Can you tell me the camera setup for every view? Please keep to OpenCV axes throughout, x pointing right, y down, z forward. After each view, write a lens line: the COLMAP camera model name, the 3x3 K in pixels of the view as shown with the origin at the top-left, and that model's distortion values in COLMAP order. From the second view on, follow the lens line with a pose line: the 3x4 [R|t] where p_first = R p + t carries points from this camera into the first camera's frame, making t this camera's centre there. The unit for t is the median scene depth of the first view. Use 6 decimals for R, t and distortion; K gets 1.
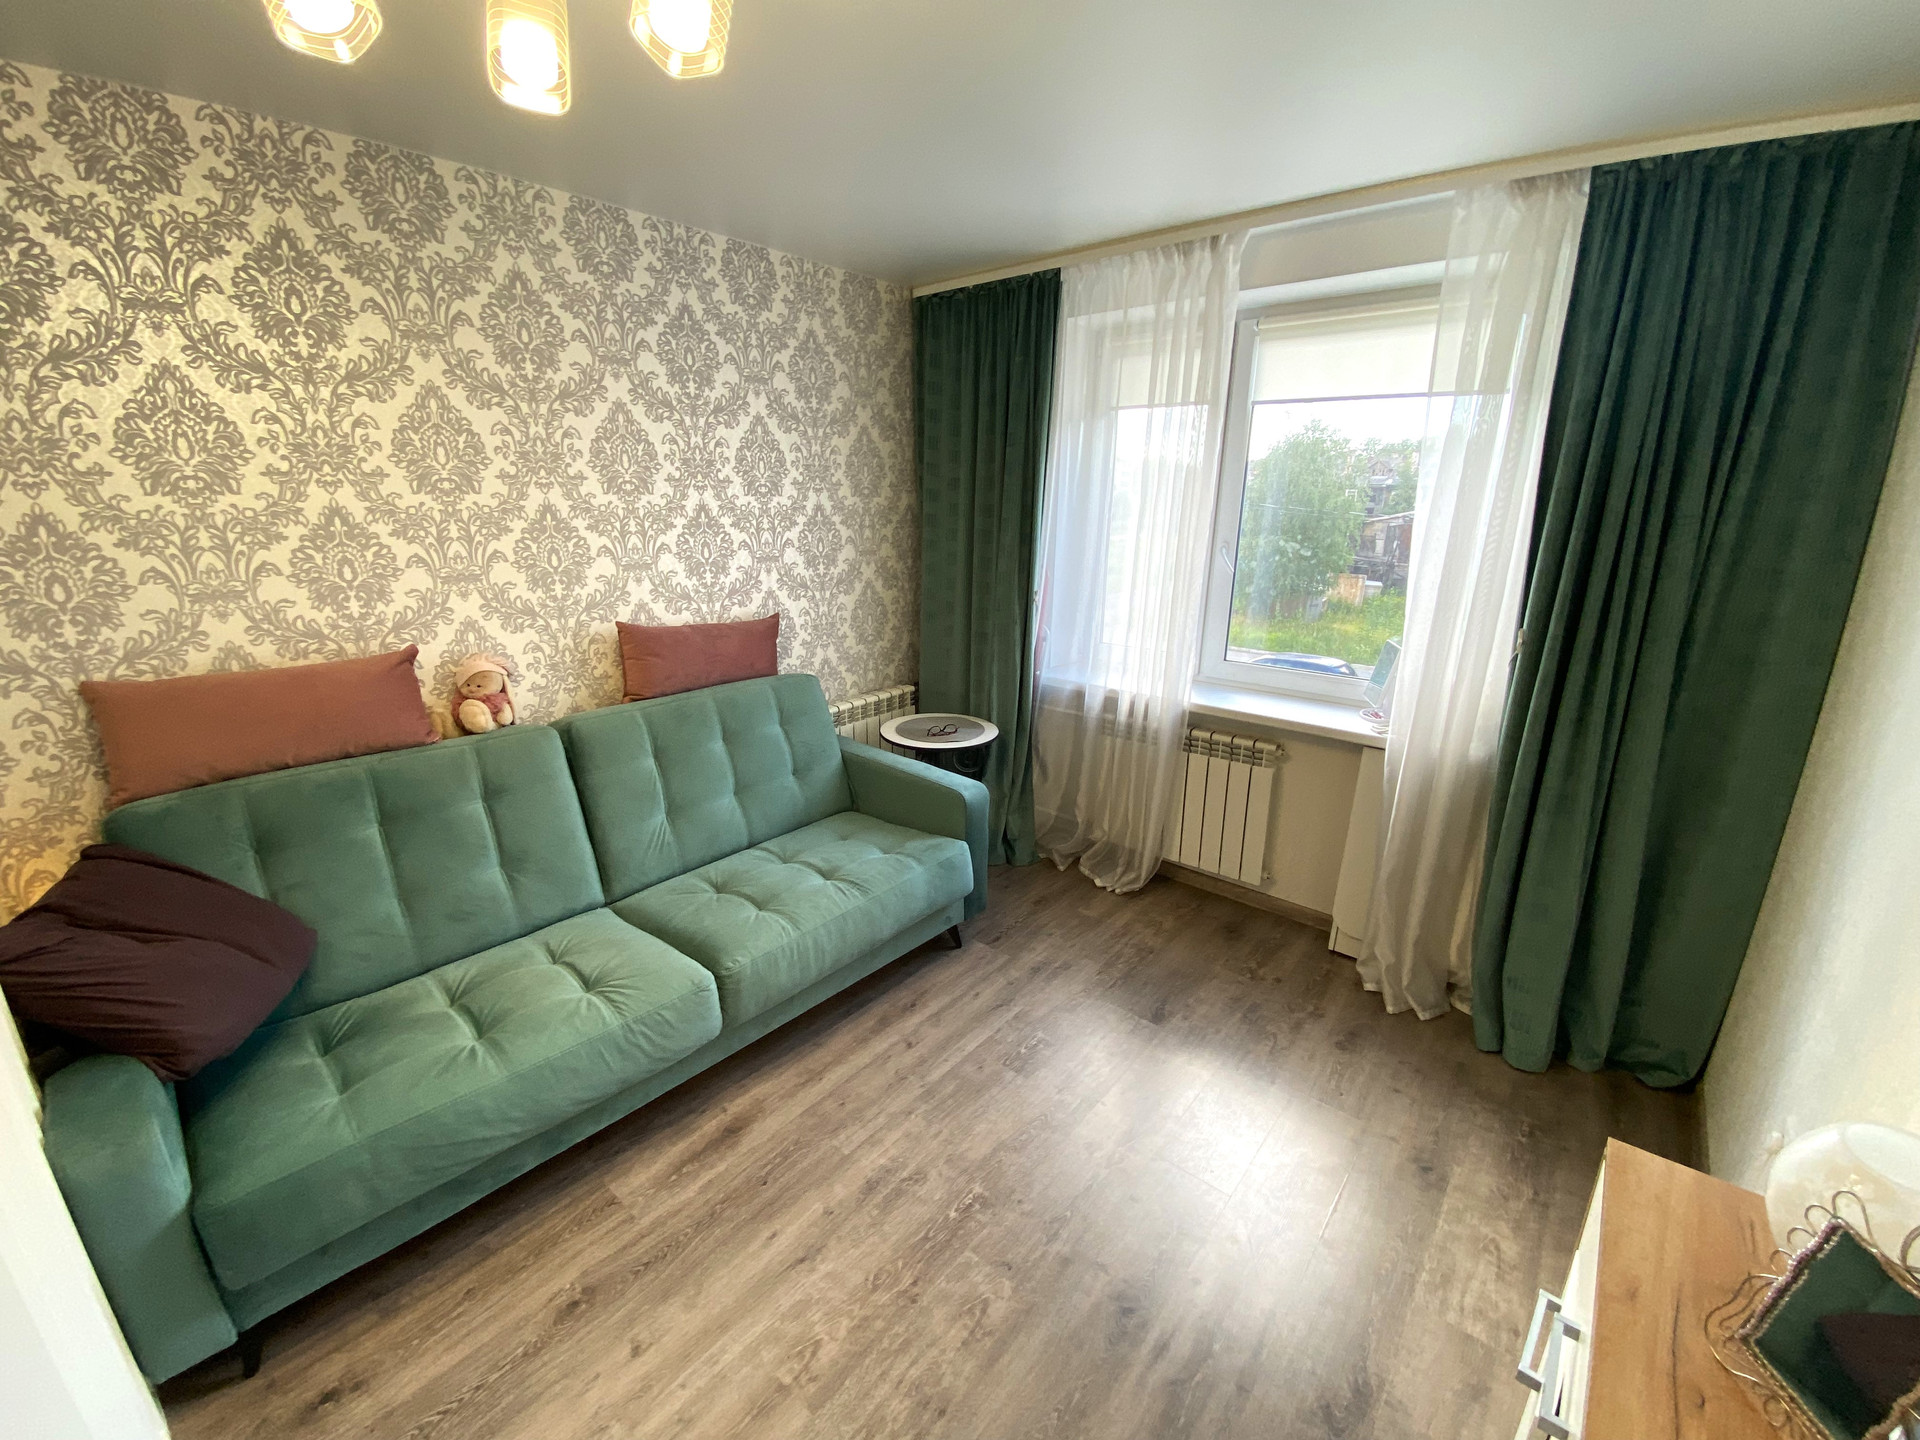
lens RADIAL K [[768.4, 0, 966.2], [0, 768.4, 725.1], [0, 0, 1]] dist [-0.018260, -0.008302]
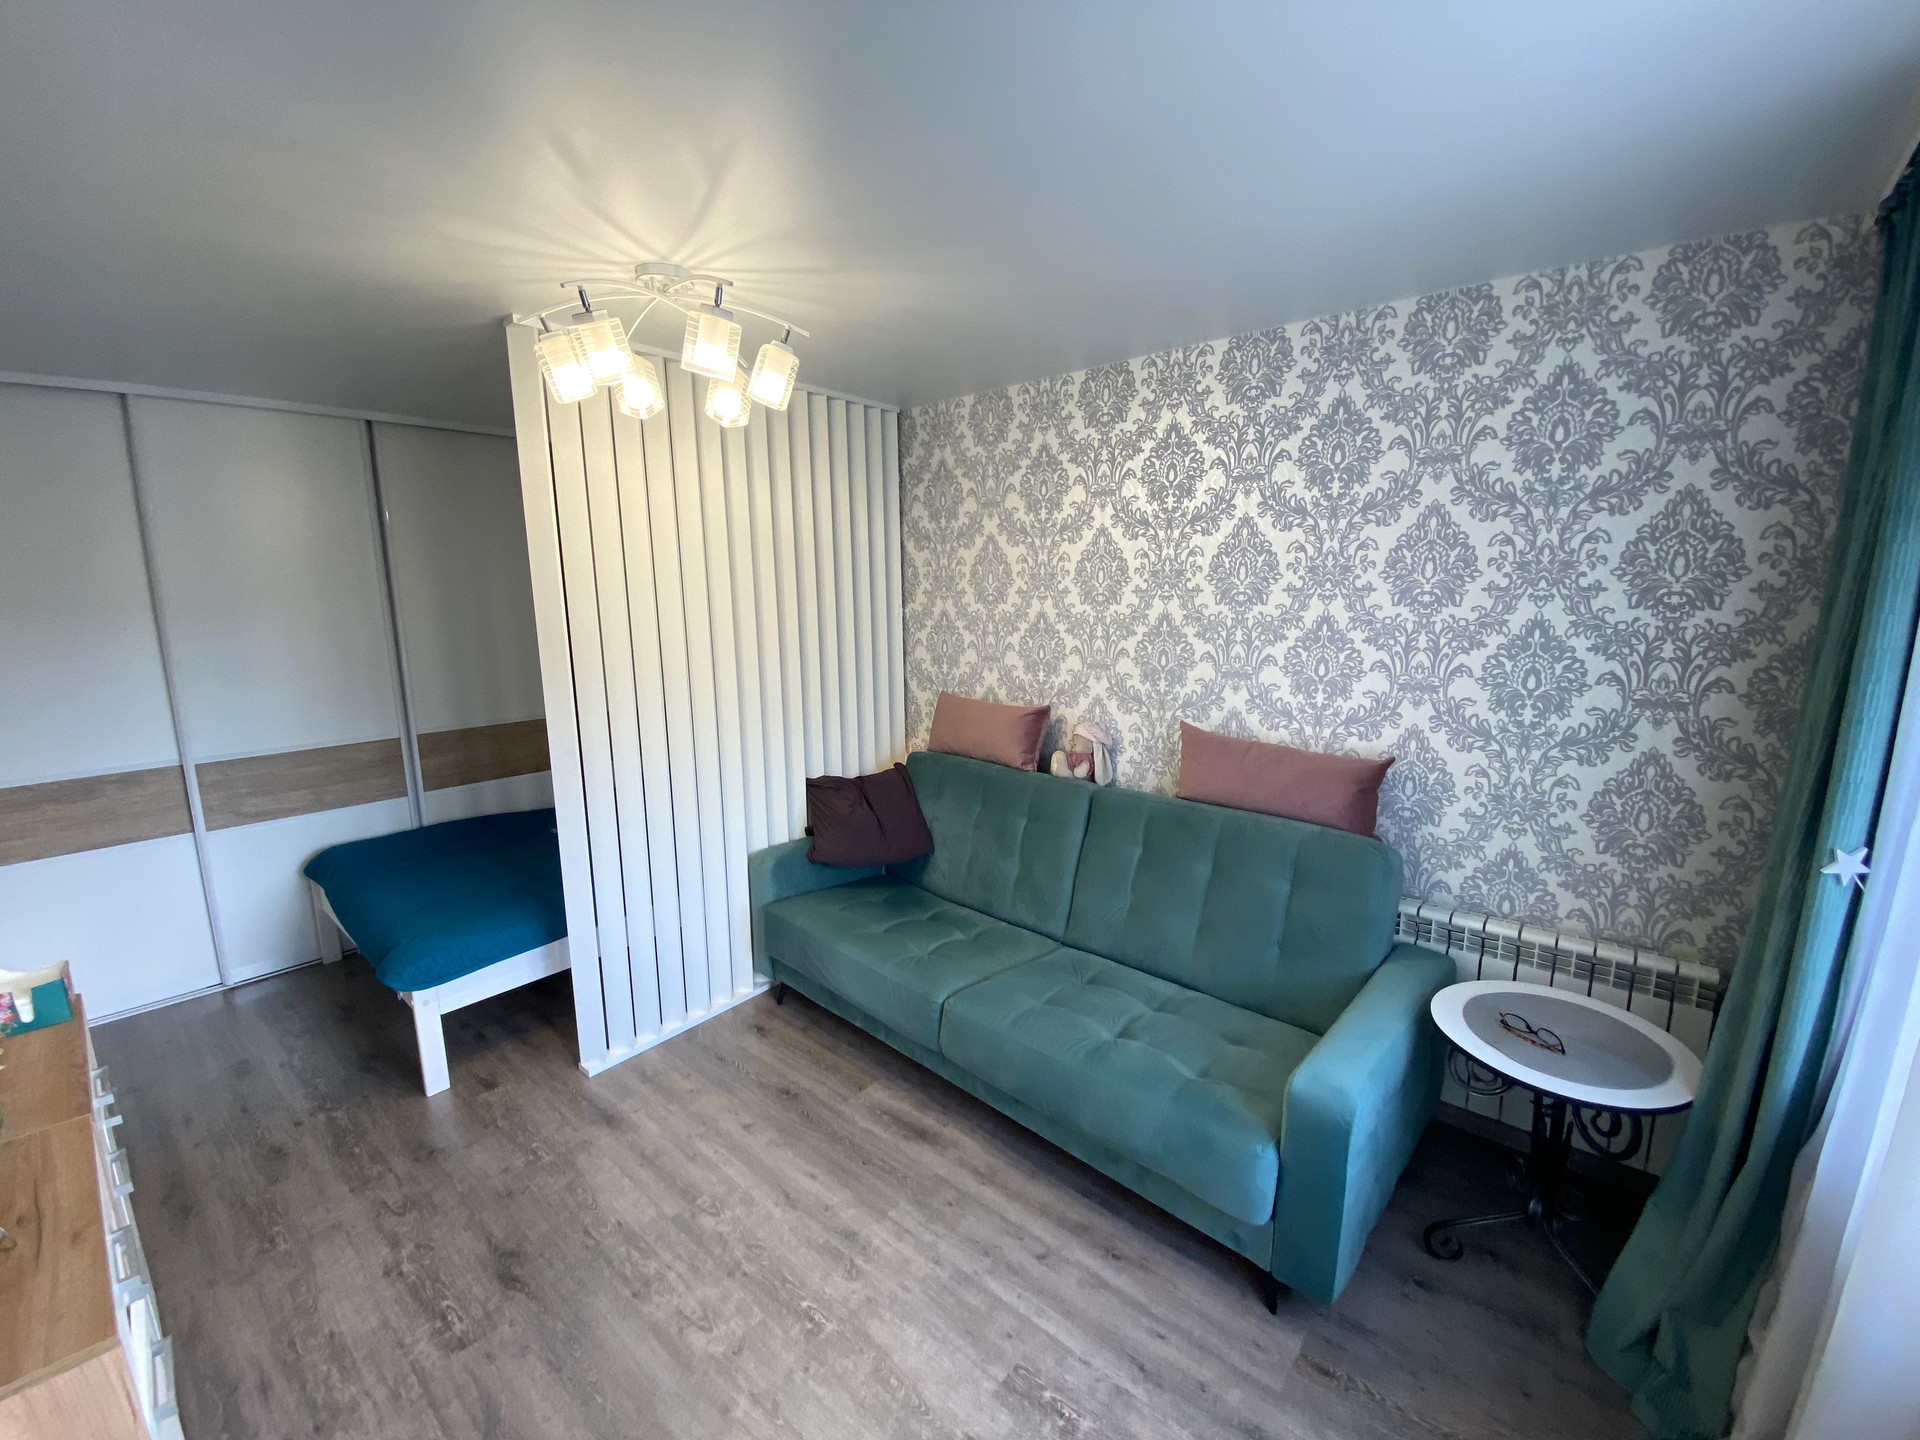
lens RADIAL K [[768.4, 0, 966.2], [0, 768.4, 725.1], [0, 0, 1]] dist [-0.018260, -0.008302]
pose [[-0.030197, 0.143750, -0.989153, 0.244488], [-0.288229, 0.946316, 0.146323, -0.080338], [0.957085, 0.289521, 0.012857, 0.282322]]
